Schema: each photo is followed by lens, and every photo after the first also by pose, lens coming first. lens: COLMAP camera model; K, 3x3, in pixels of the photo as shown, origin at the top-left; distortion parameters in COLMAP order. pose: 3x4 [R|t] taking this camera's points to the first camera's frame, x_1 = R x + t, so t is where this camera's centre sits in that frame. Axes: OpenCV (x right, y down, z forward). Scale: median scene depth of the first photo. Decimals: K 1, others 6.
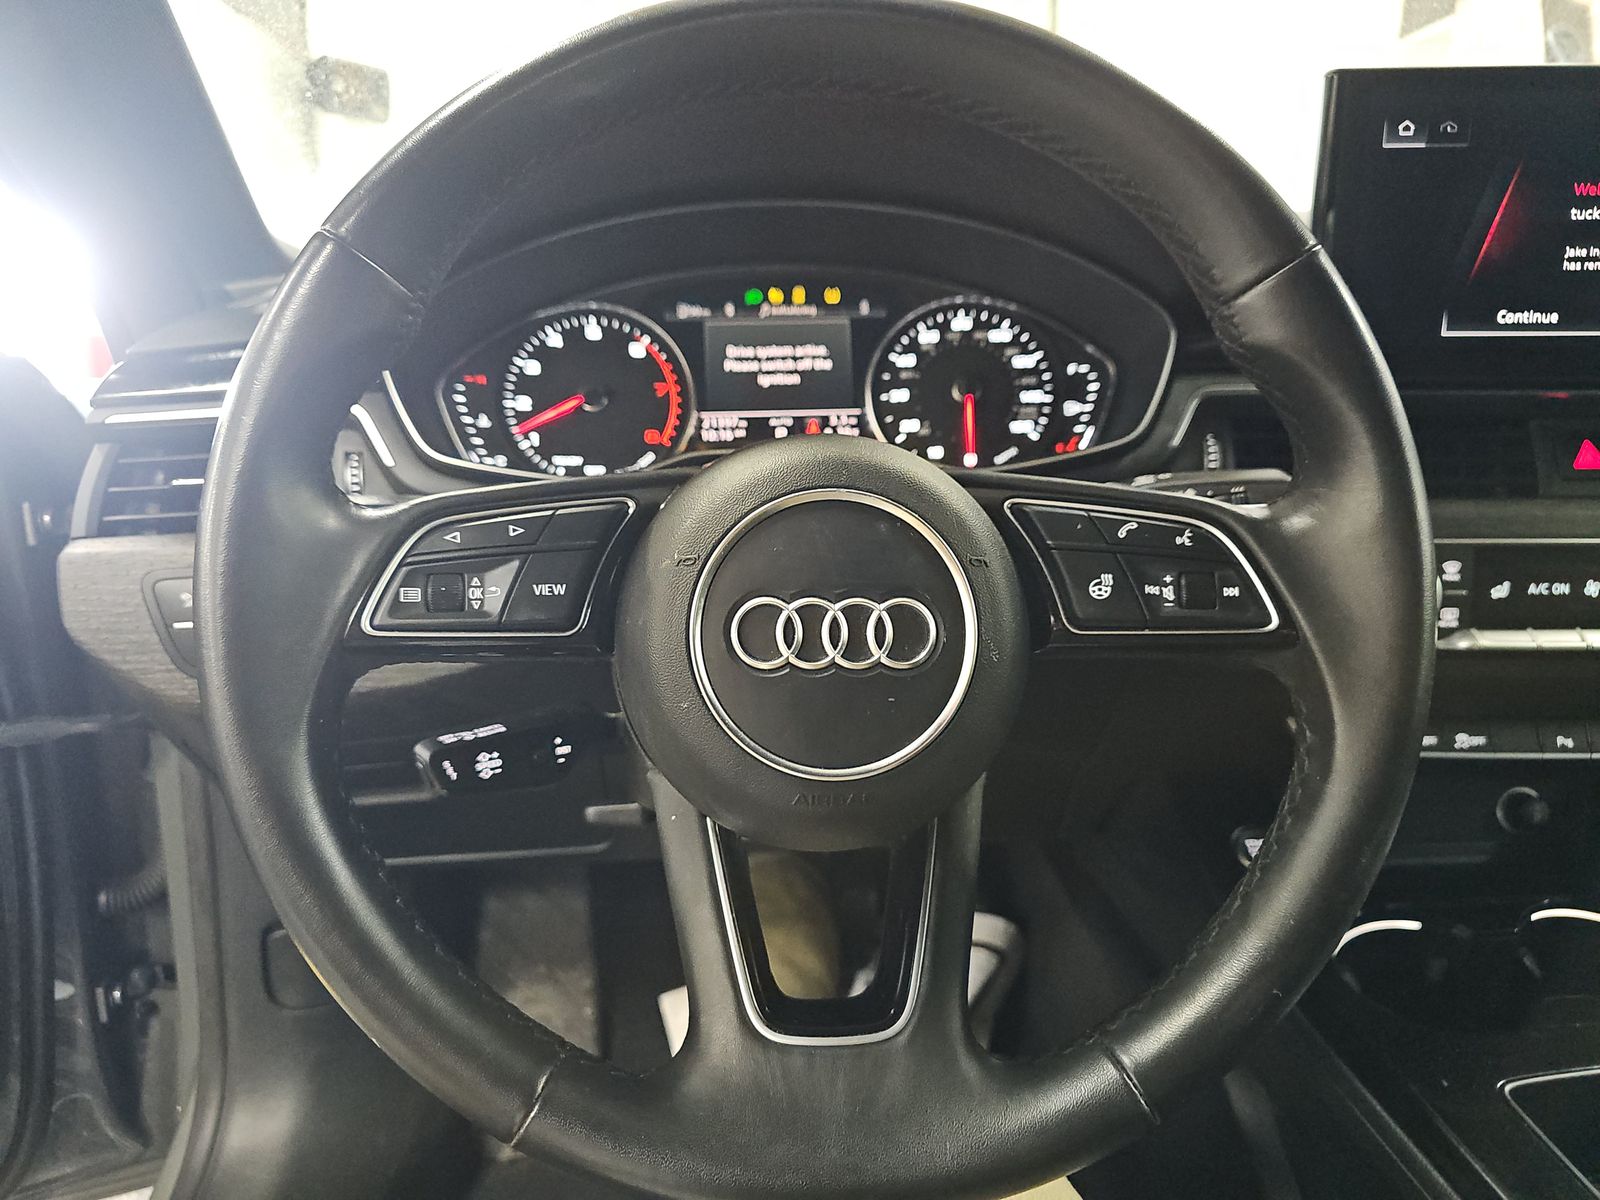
lens RADIAL K [[1081.5, 0, 799.4], [0, 1081.5, 595.3], [0, 0, 1]] dist [0.010472, -0.013197]
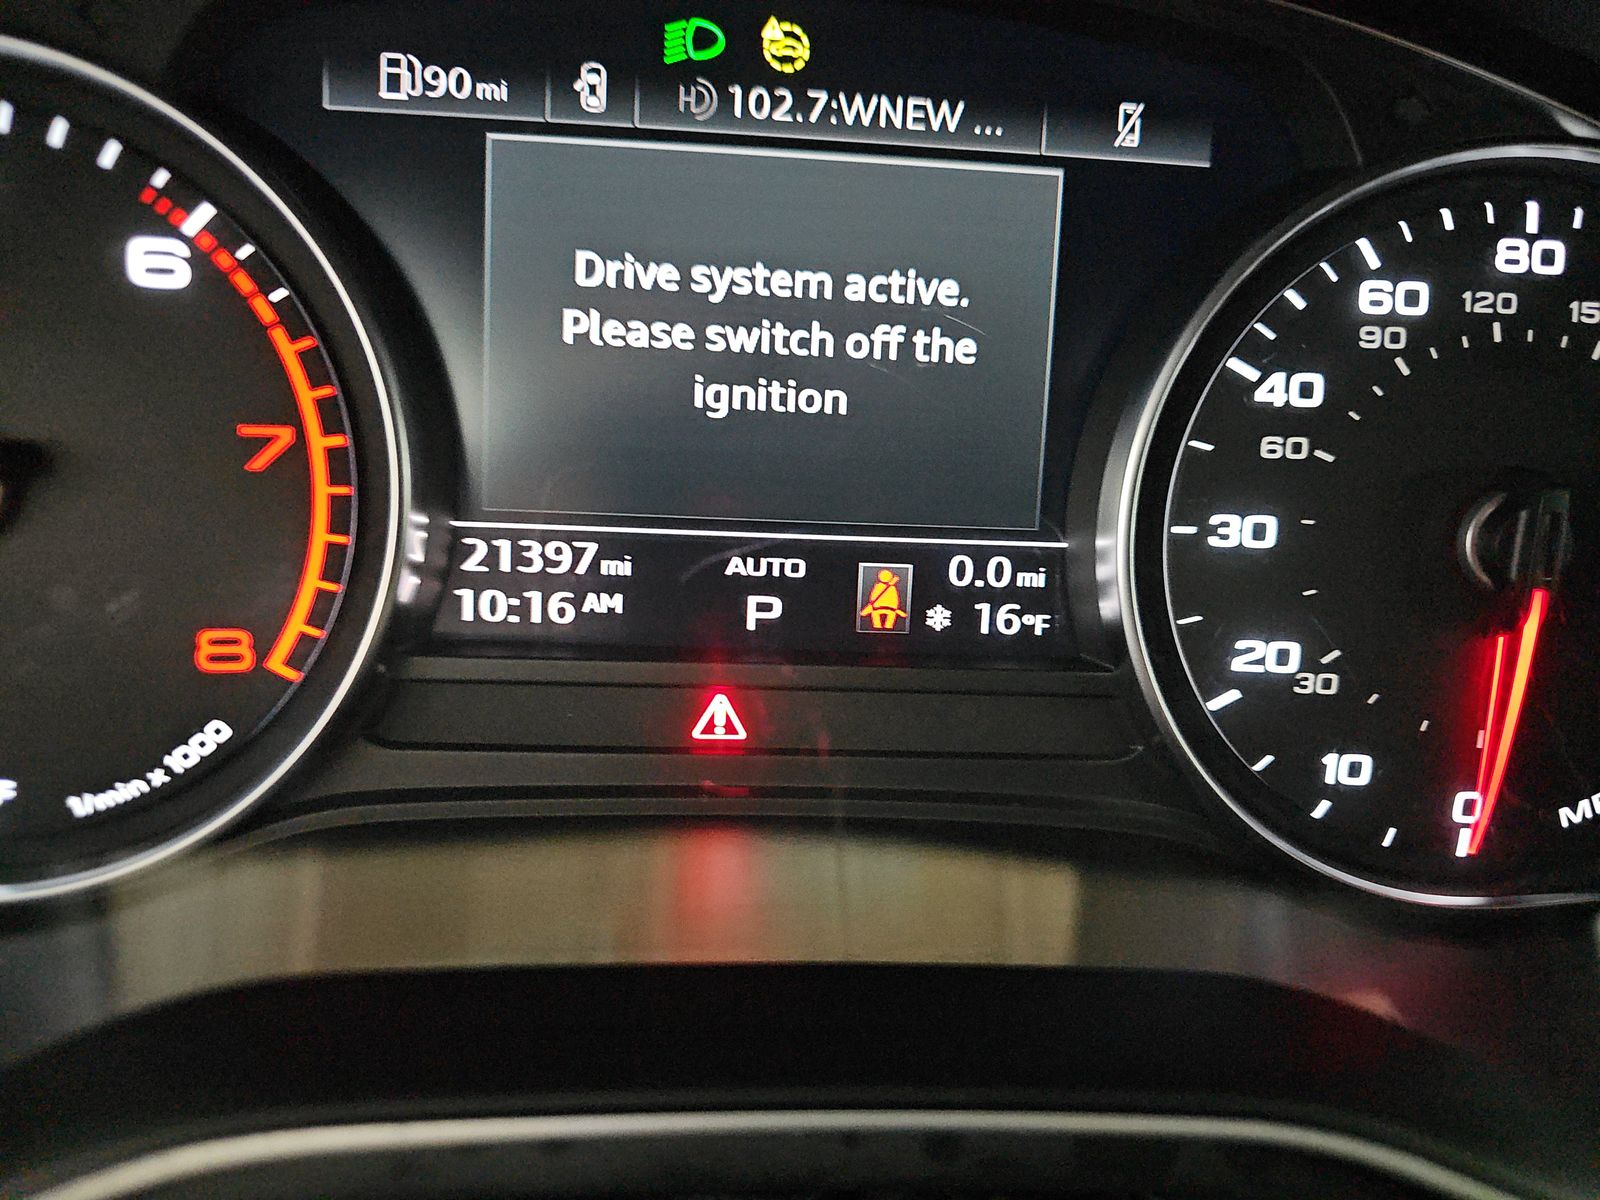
lens RADIAL K [[1166.4, 0, 788.7], [0, 1166.4, 599.8], [0, 0, 1]] dist [-0.038814, -0.000652]
pose [[0.996217, 0.076799, 0.040671, -0.022500], [-0.084398, 0.966570, 0.242114, -0.227016], [-0.020717, -0.244631, 0.969395, 0.742795]]
